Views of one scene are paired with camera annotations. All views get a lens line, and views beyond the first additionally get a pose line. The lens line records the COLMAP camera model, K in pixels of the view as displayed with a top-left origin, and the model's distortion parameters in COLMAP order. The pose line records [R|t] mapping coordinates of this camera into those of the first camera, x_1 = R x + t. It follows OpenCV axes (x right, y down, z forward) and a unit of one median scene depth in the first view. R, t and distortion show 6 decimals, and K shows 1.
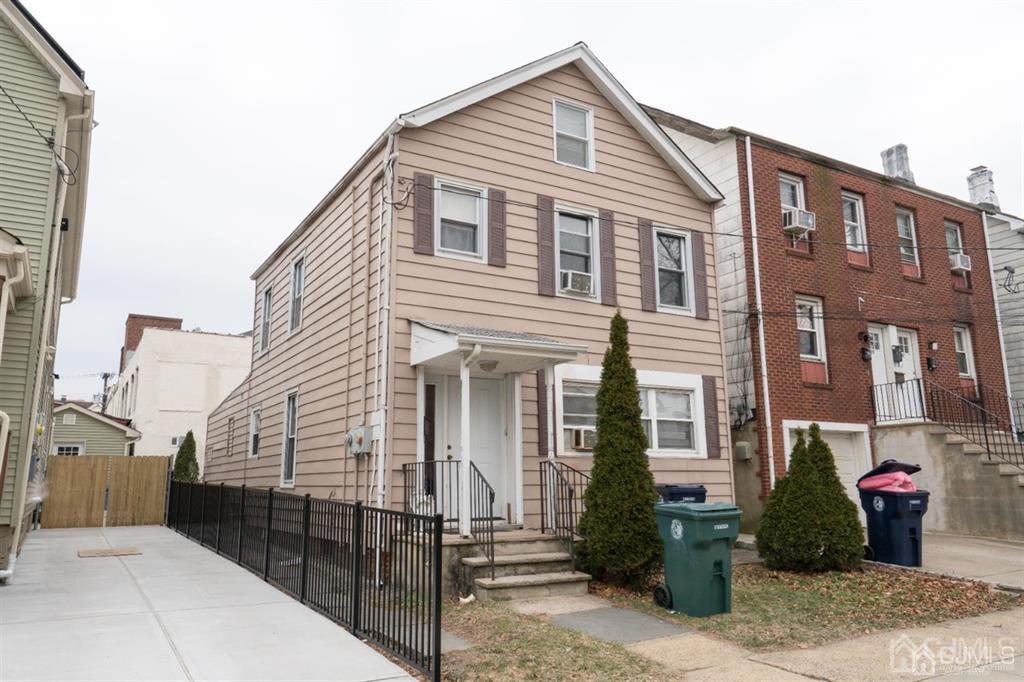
lens RADIAL K [[737.6, 0, 512.0], [0, 737.6, 341.0], [0, 0, 1]] dist [0.000820, 0.001667]
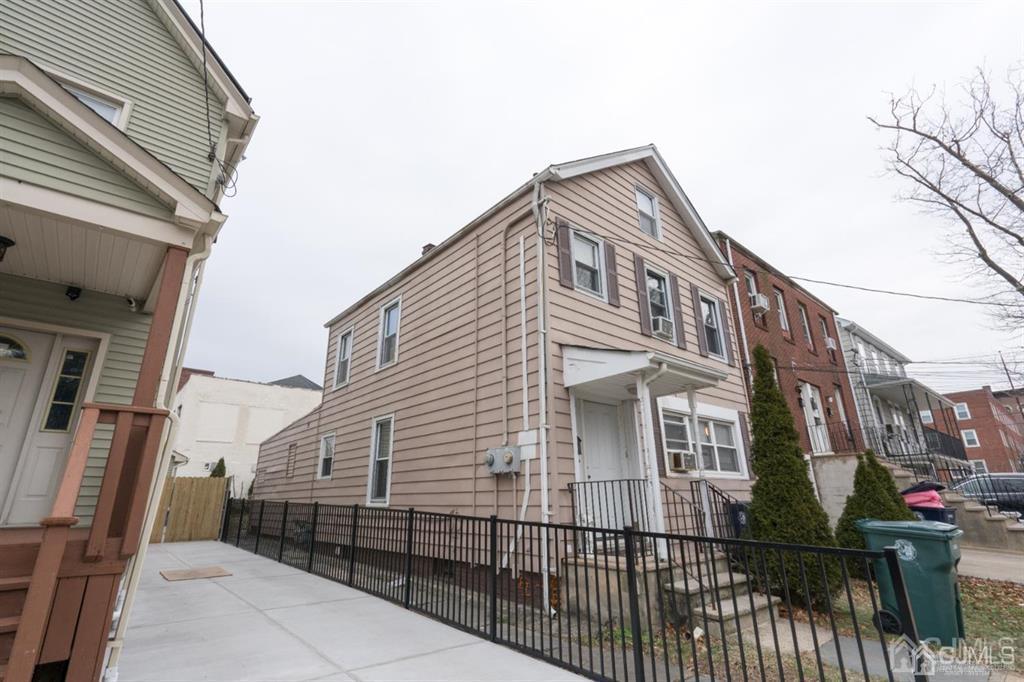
lens RADIAL K [[479.5, 0, 508.4], [0, 479.5, 340.2], [0, 0, 1]] dist [-0.005716, -0.000228]
pose [[0.985359, 0.051289, 0.162597, -0.268279], [-0.029415, 0.990519, -0.134187, 0.049749], [-0.167938, 0.127439, 0.977526, 0.272653]]
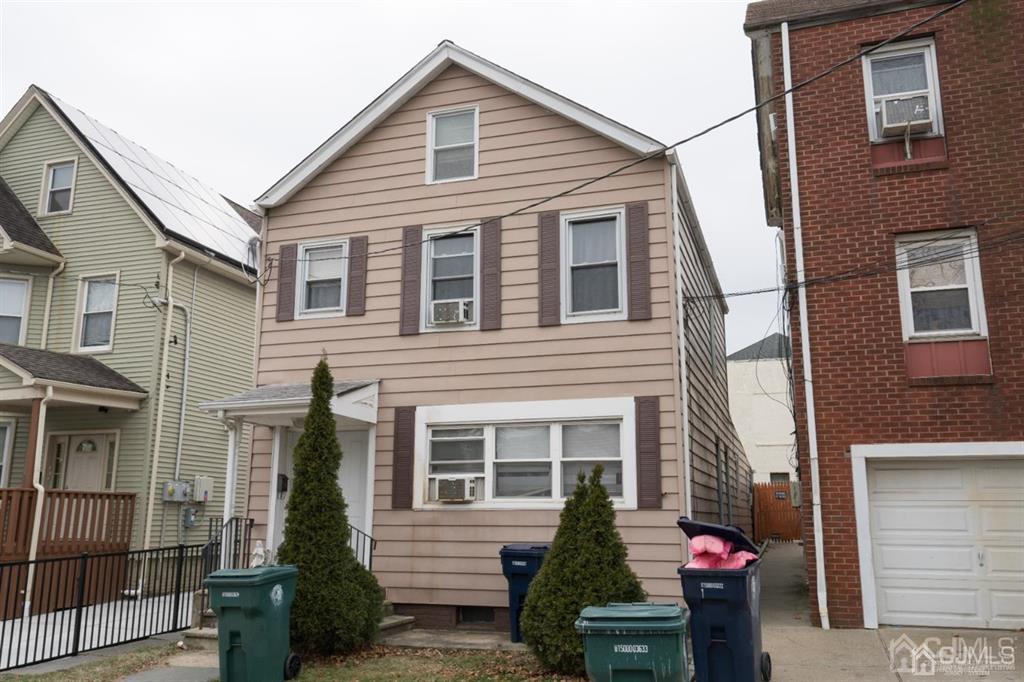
lens RADIAL K [[857.9, 0, 512.0], [0, 857.9, 341.0], [0, 0, 1]] dist [0.000258, -0.002055]
pose [[0.657816, -0.145182, -0.739053, 0.851911], [0.134623, 0.988109, -0.074282, 0.040000], [0.741049, -0.050630, 0.669539, 0.345986]]
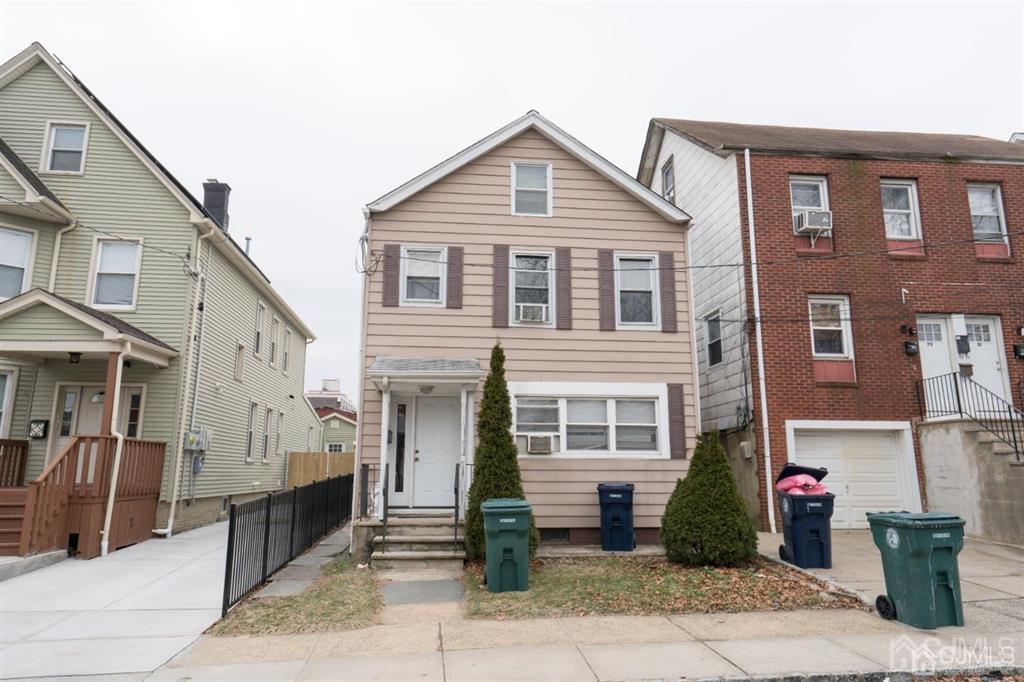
lens RADIAL K [[676.5, 0, 514.9], [0, 676.5, 338.6], [0, 0, 1]] dist [-0.001364, 0.000162]
pose [[0.909383, -0.069655, -0.410087, 0.487095], [0.069099, 0.997478, -0.016196, -0.020352], [0.410181, -0.013608, 0.911903, -0.014709]]
